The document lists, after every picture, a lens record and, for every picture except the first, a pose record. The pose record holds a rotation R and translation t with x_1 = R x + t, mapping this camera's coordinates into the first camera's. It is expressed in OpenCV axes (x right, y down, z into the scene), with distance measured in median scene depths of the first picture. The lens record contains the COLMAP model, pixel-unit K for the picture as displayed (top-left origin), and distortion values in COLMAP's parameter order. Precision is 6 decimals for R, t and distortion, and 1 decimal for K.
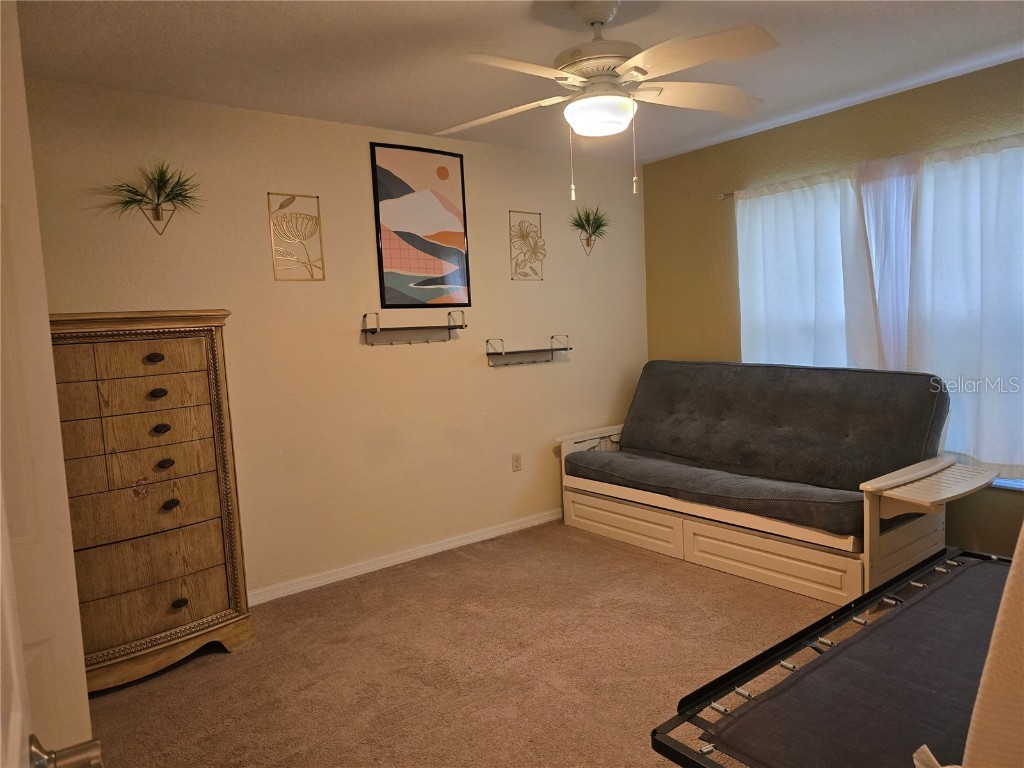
lens RADIAL K [[689.2, 0, 505.2], [0, 689.2, 388.6], [0, 0, 1]] dist [0.060943, -0.059440]
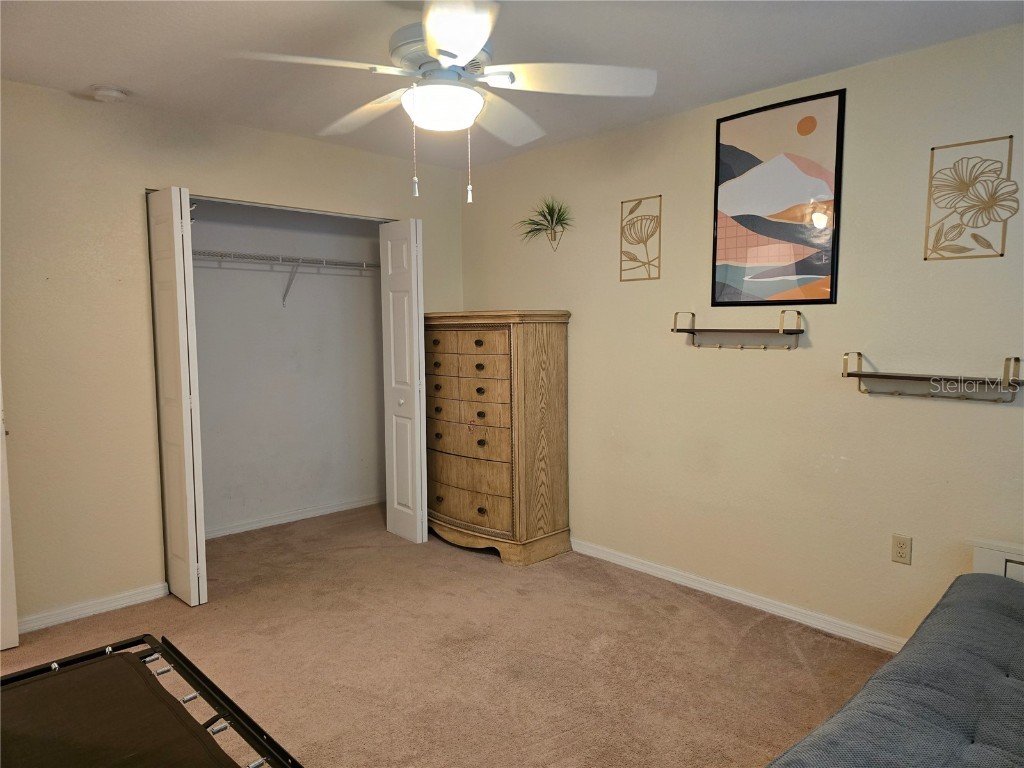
lens RADIAL K [[689.2, 0, 505.2], [0, 689.2, 388.6], [0, 0, 1]] dist [0.060943, -0.059440]
pose [[0.099248, 0.138968, -0.985311, 0.701935], [-0.094158, 0.987068, 0.129731, -0.103954], [0.990598, 0.079899, 0.111050, 0.655193]]
